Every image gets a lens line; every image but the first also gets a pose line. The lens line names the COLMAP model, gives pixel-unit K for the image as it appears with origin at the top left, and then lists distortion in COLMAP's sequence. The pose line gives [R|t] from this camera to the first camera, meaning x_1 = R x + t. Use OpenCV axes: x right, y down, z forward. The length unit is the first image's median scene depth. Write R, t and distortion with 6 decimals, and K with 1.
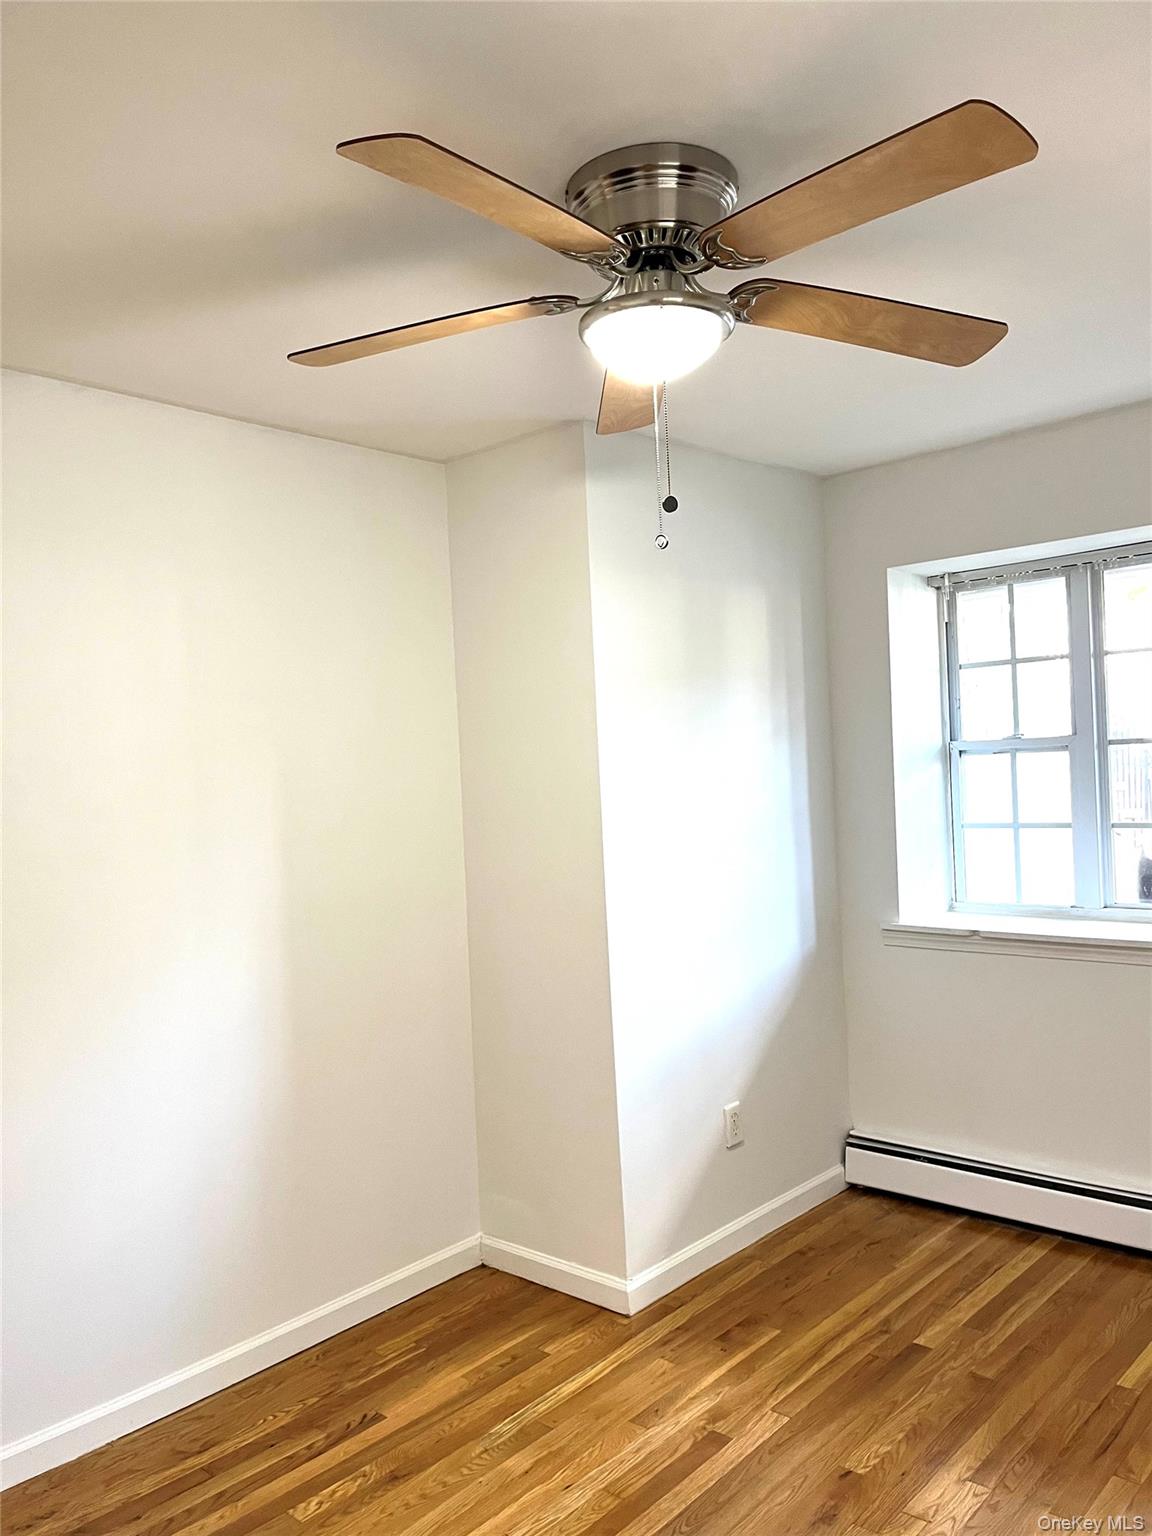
lens RADIAL K [[1171.6, 0, 576.0], [0, 1171.6, 768.0], [0, 0, 1]] dist [0.082605, -0.097773]
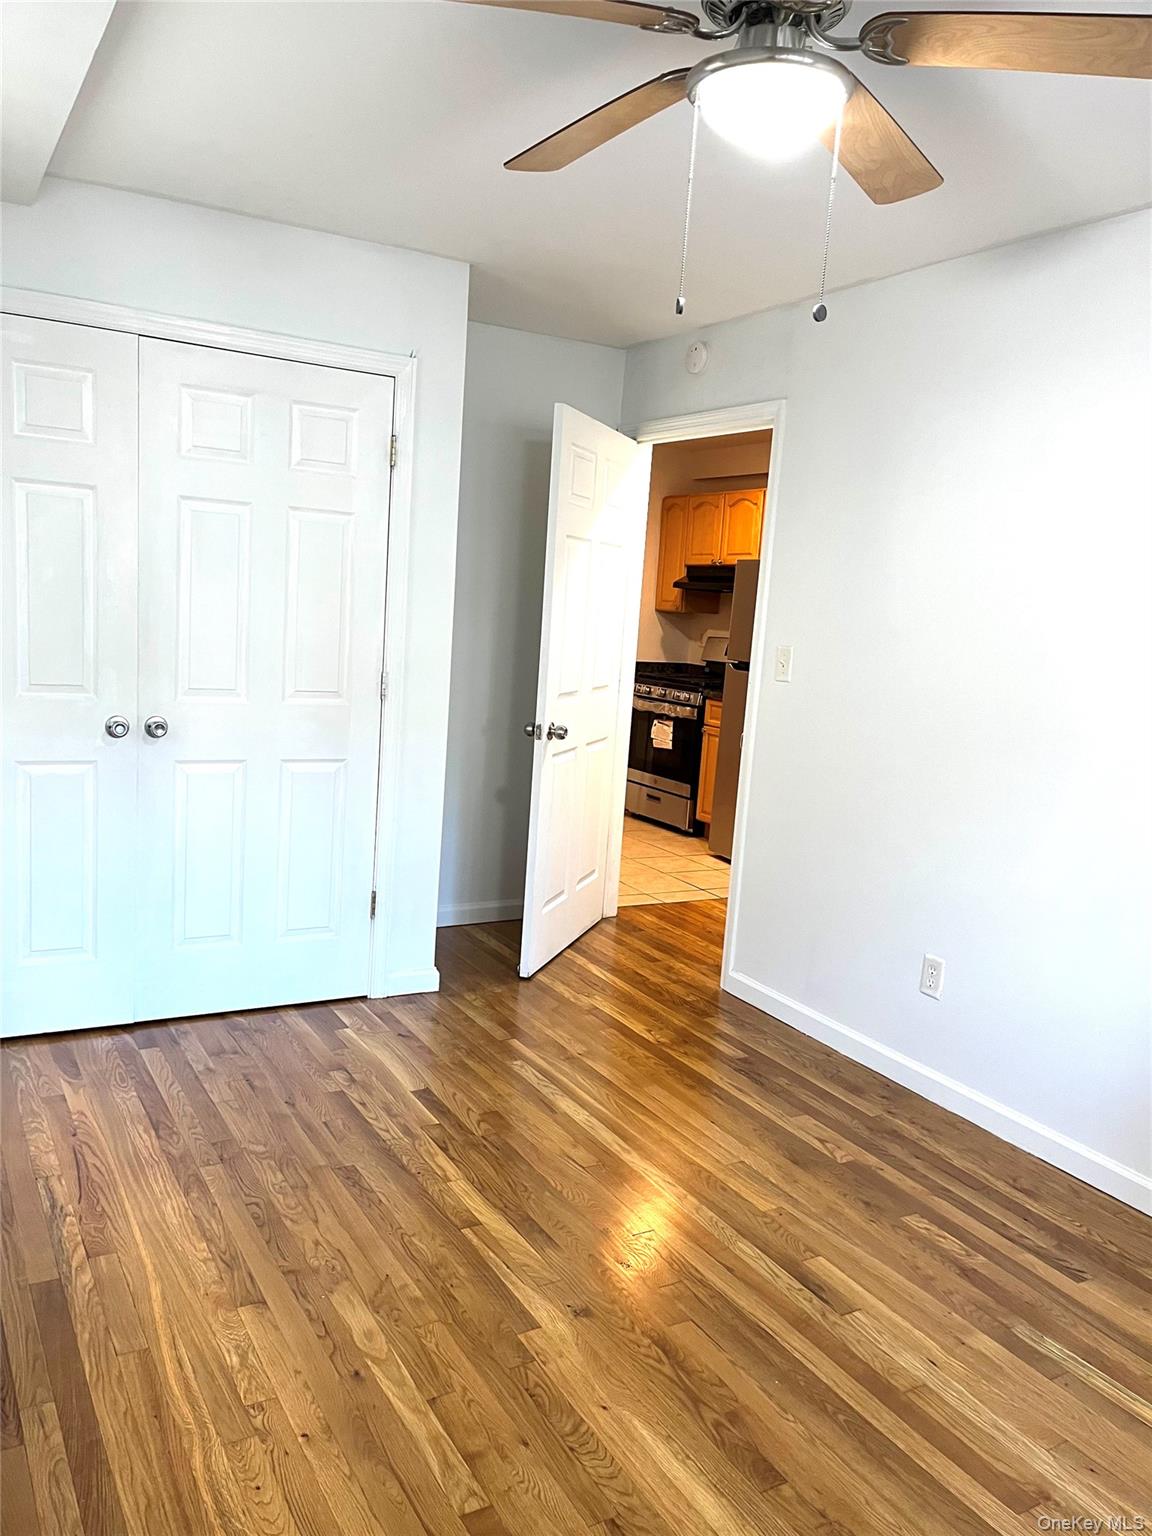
lens RADIAL K [[1171.6, 0, 576.0], [0, 1171.6, 768.0], [0, 0, 1]] dist [0.082605, -0.097773]
pose [[-0.298141, 0.163709, -0.940378, 0.827243], [-0.060899, 0.979913, 0.189899, -0.003703], [0.952577, 0.113885, -0.282182, 0.904637]]
